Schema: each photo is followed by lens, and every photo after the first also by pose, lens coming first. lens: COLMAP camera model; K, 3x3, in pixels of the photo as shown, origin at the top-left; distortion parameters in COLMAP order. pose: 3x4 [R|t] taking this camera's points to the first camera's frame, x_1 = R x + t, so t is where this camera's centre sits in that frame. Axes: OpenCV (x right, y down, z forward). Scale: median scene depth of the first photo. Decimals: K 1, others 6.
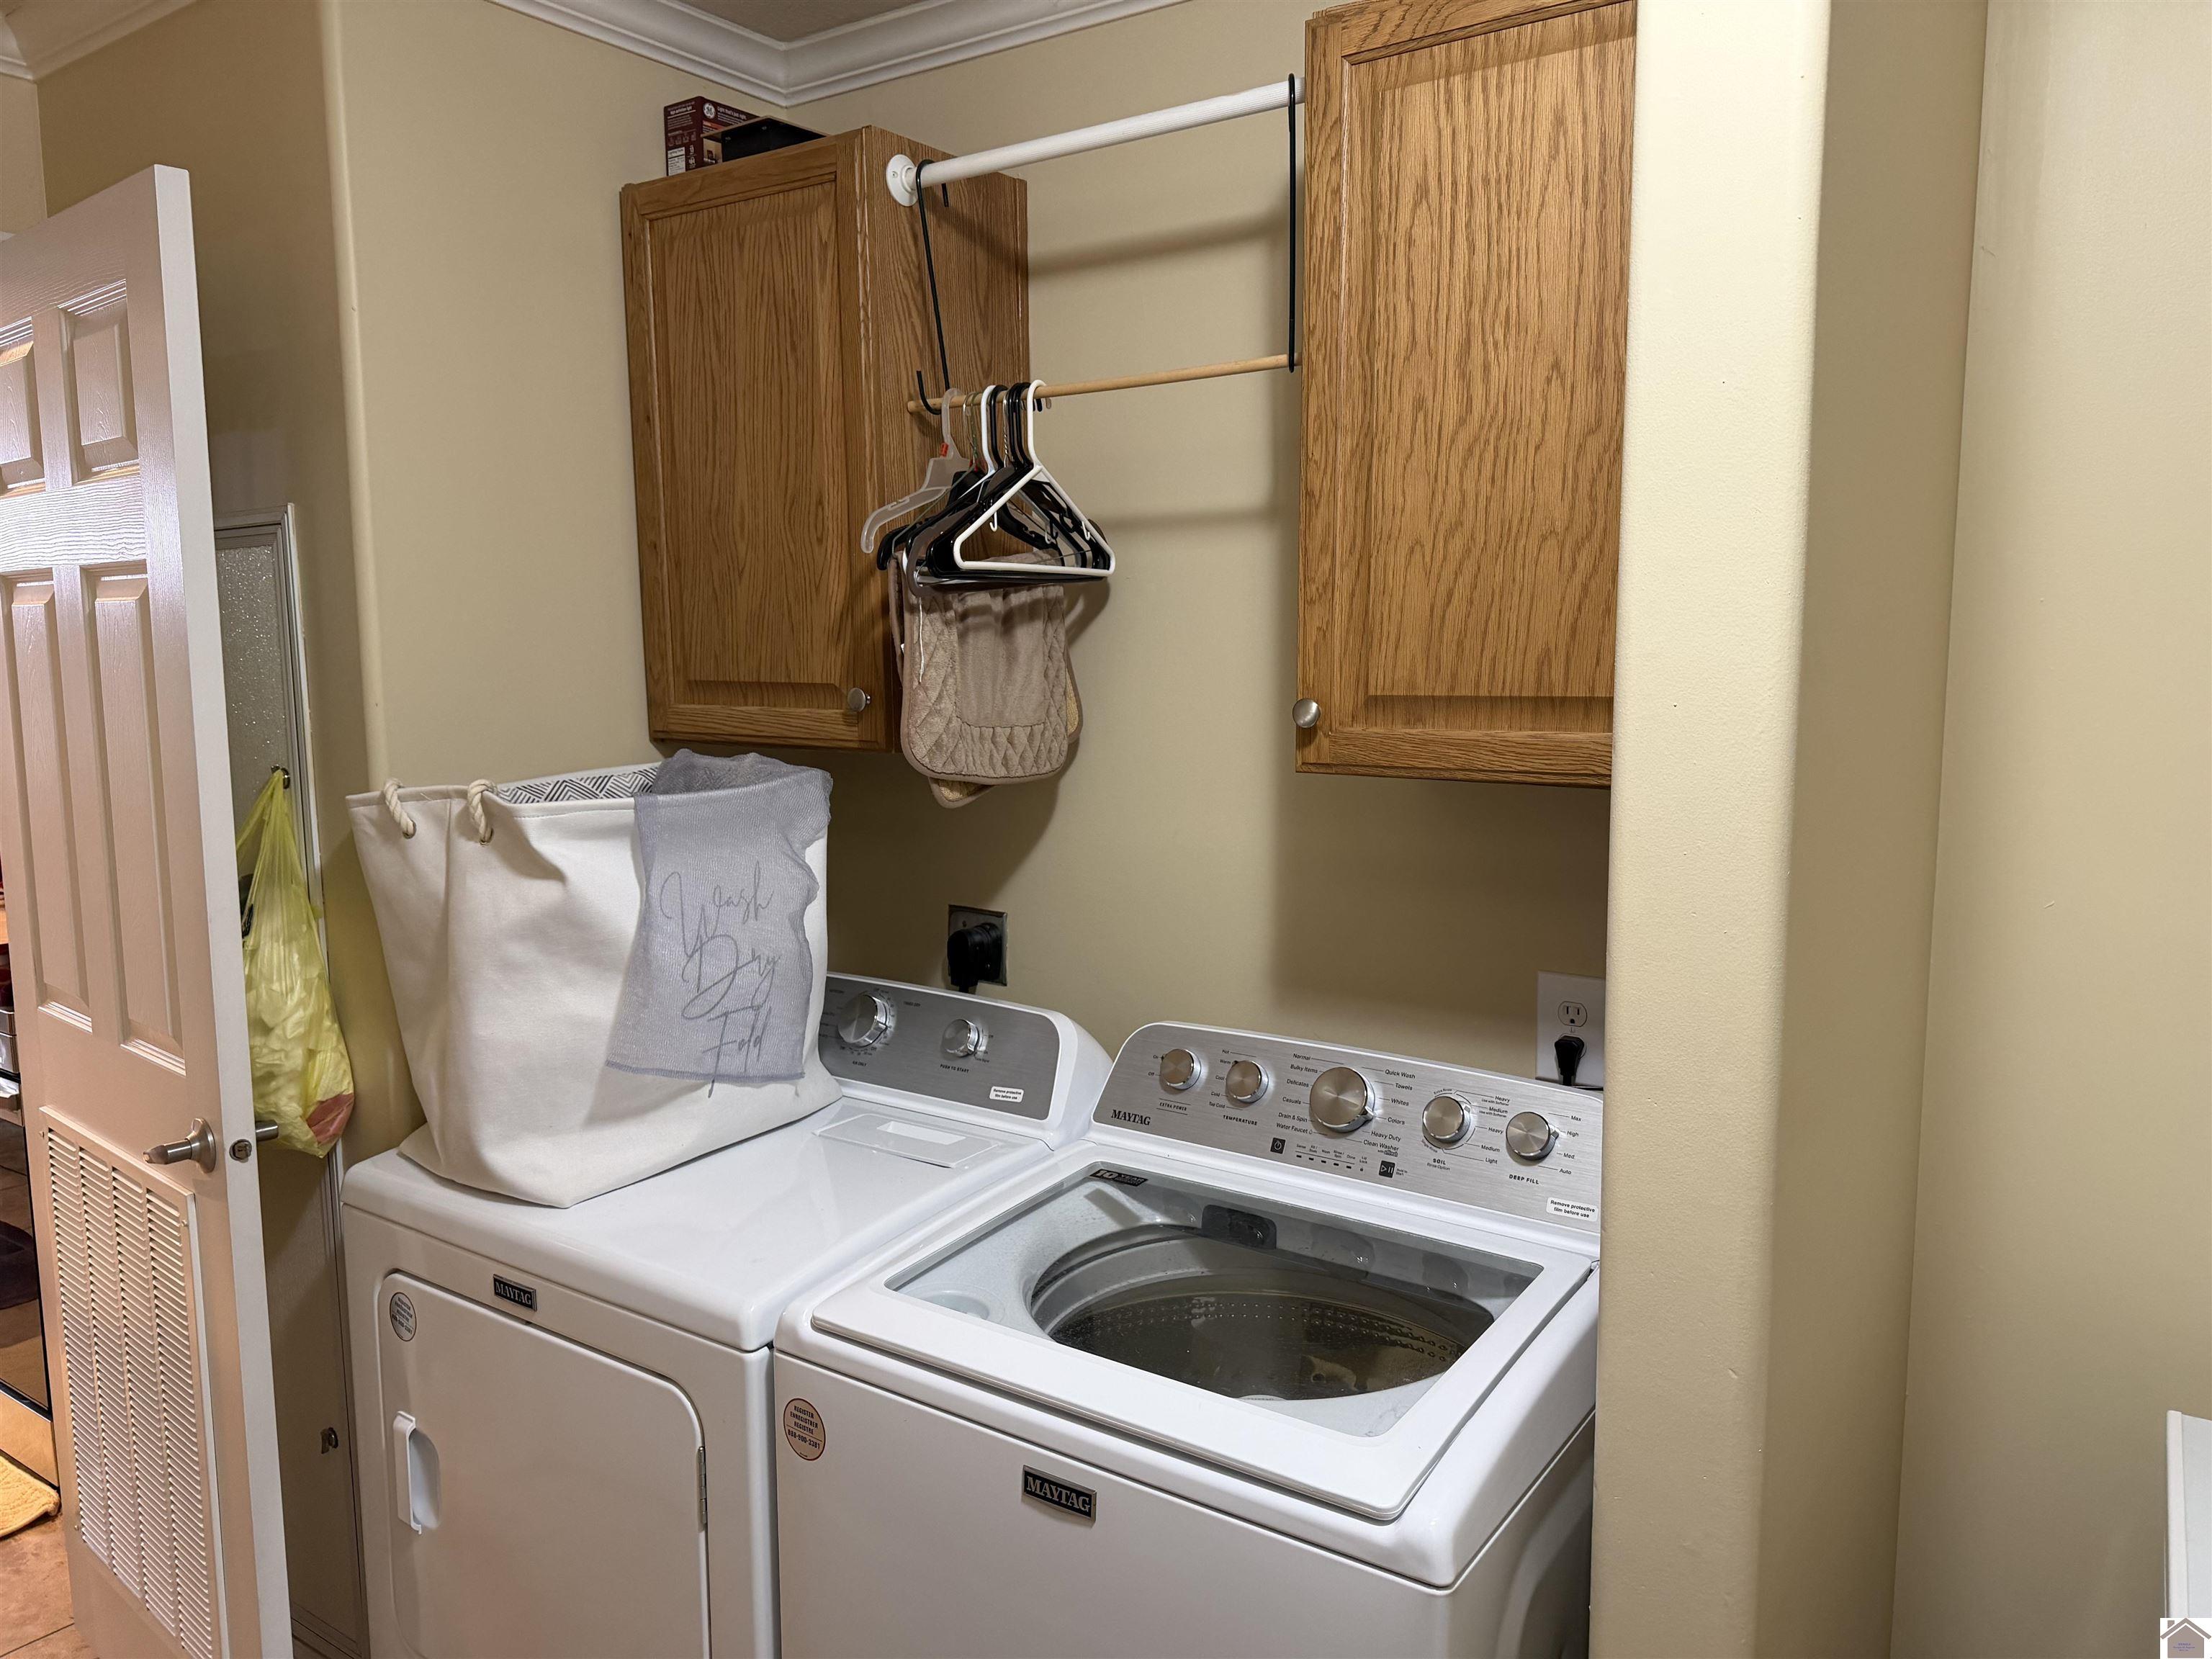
lens RADIAL K [[1542.8, 0, 1114.4], [0, 1542.8, 816.1], [0, 0, 1]] dist [0.018545, -0.027033]
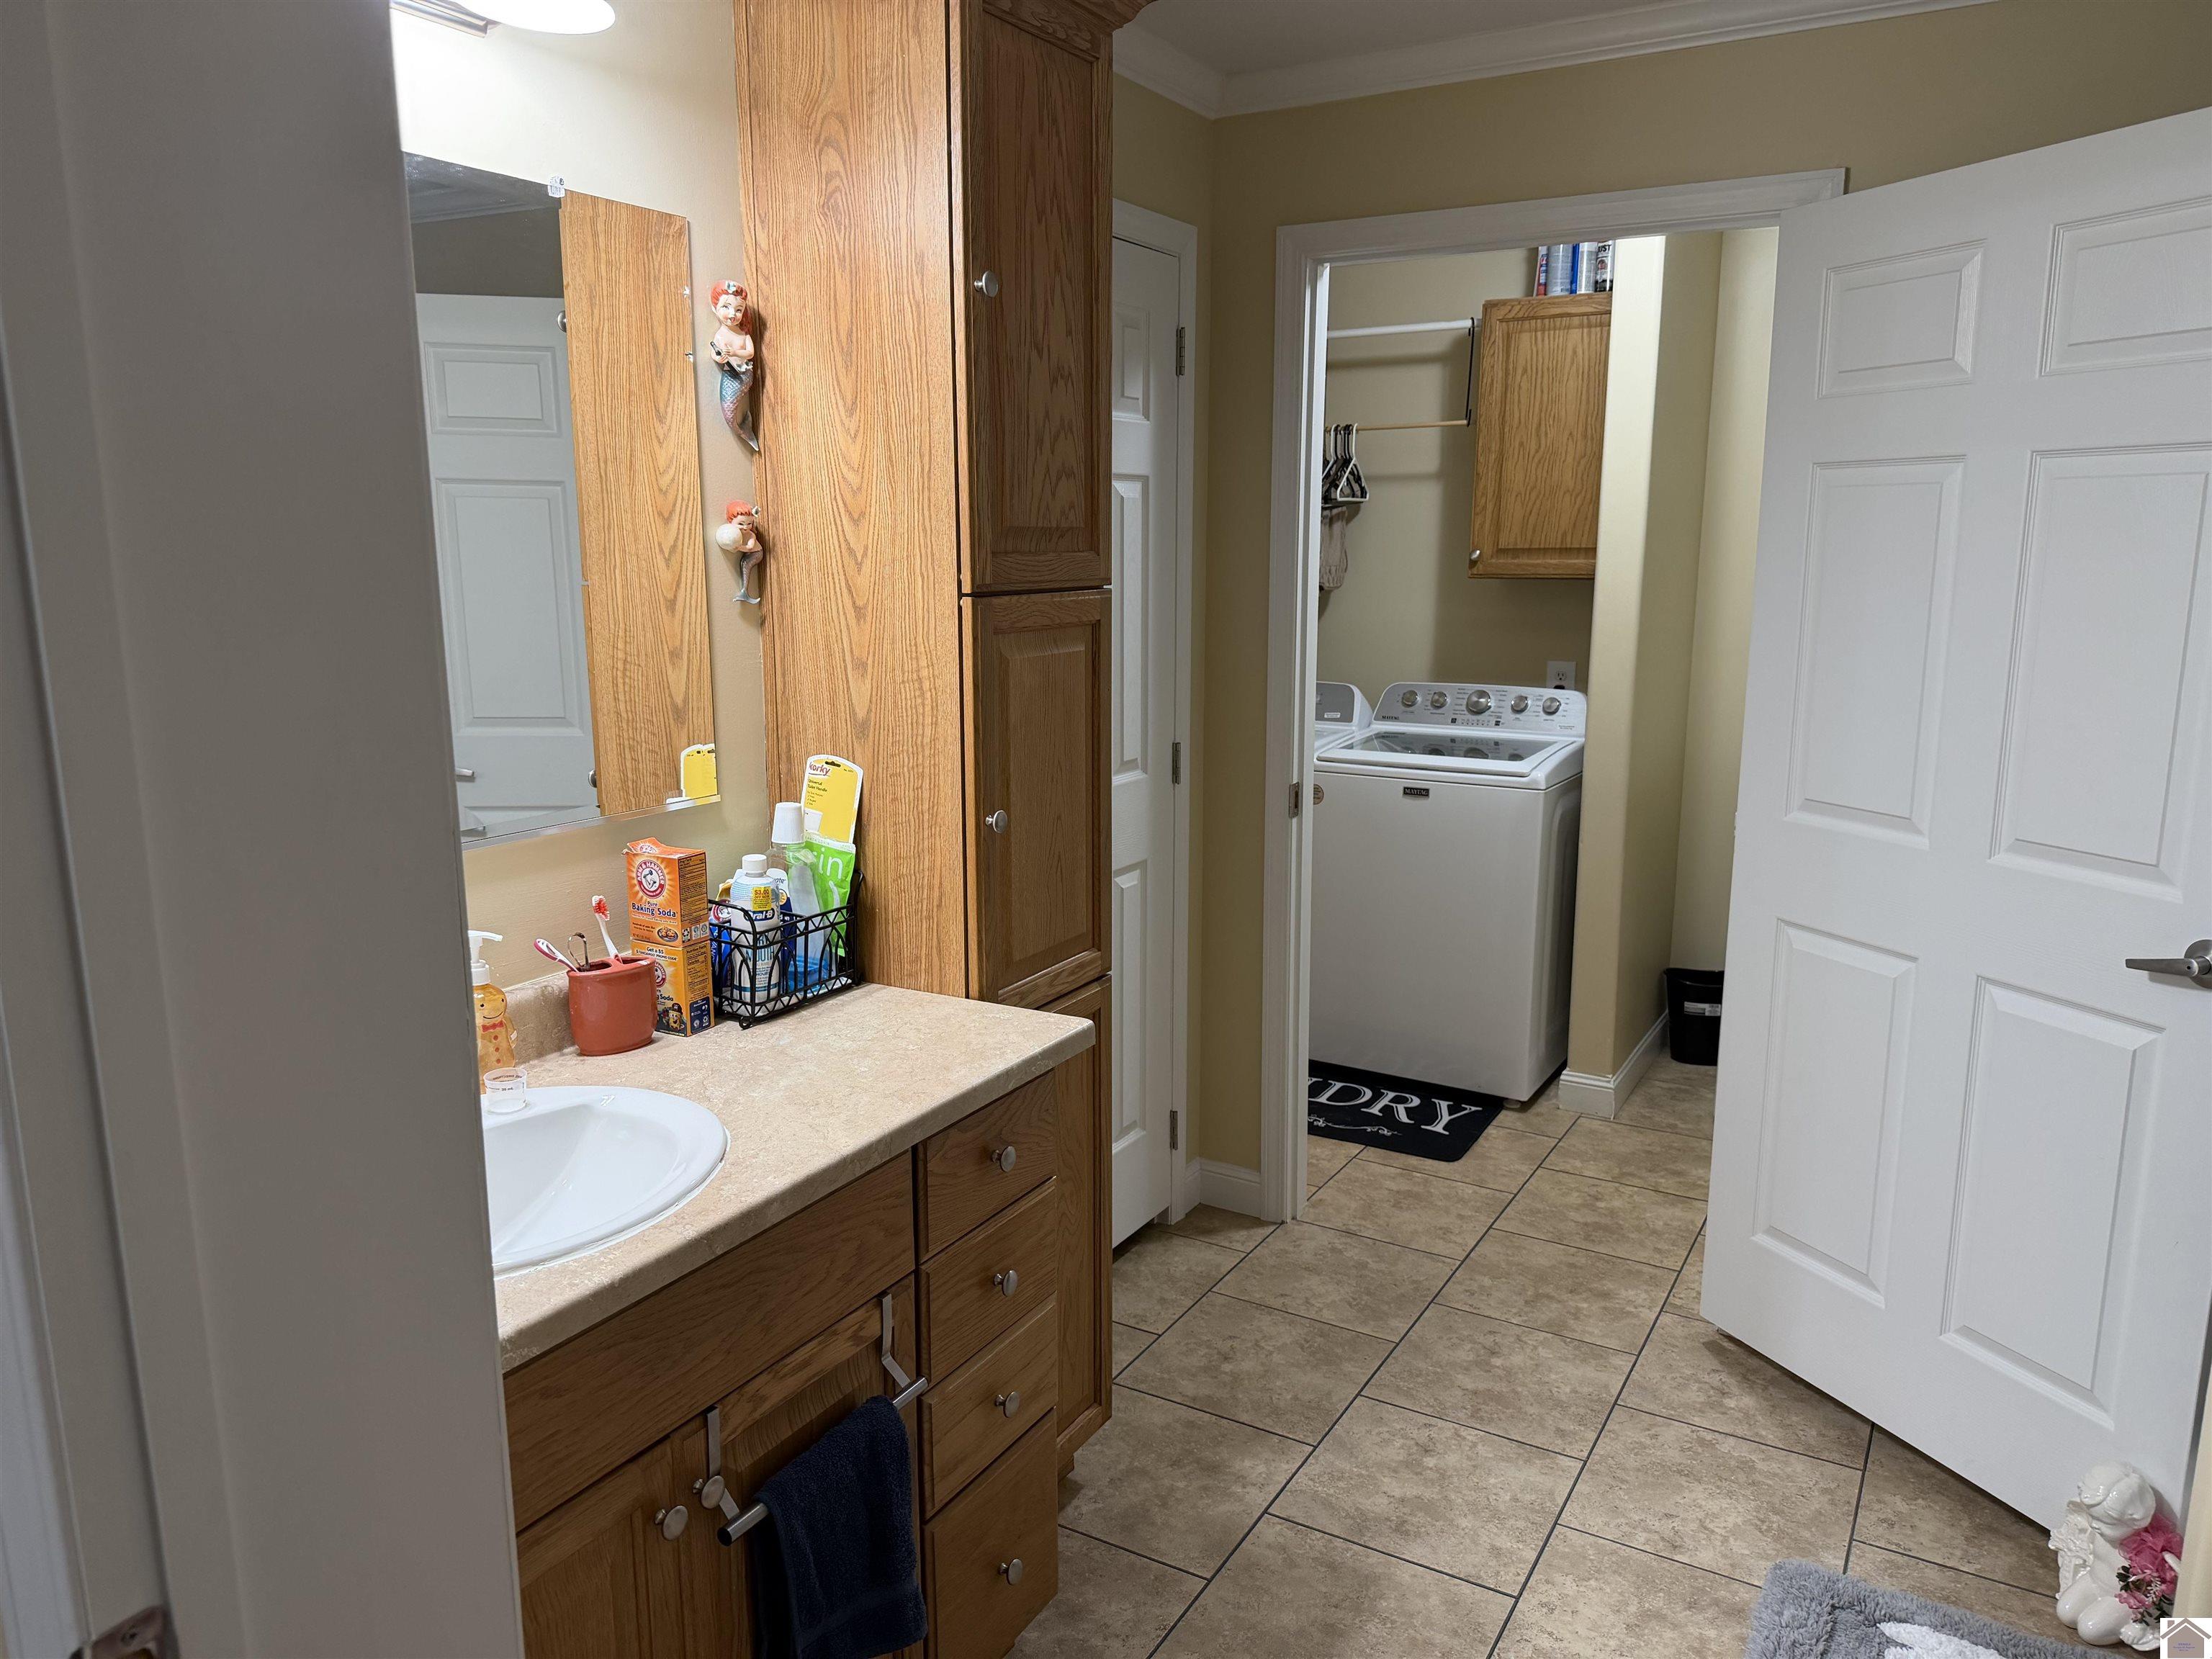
lens RADIAL K [[1542.8, 0, 1096.8], [0, 1542.8, 831.5], [0, 0, 1]] dist [0.018545, -0.027033]
pose [[0.998273, -0.001947, 0.058714, -0.737684], [-0.002121, 0.997605, 0.069141, 0.245321], [-0.058708, -0.069146, 0.995878, -1.805919]]
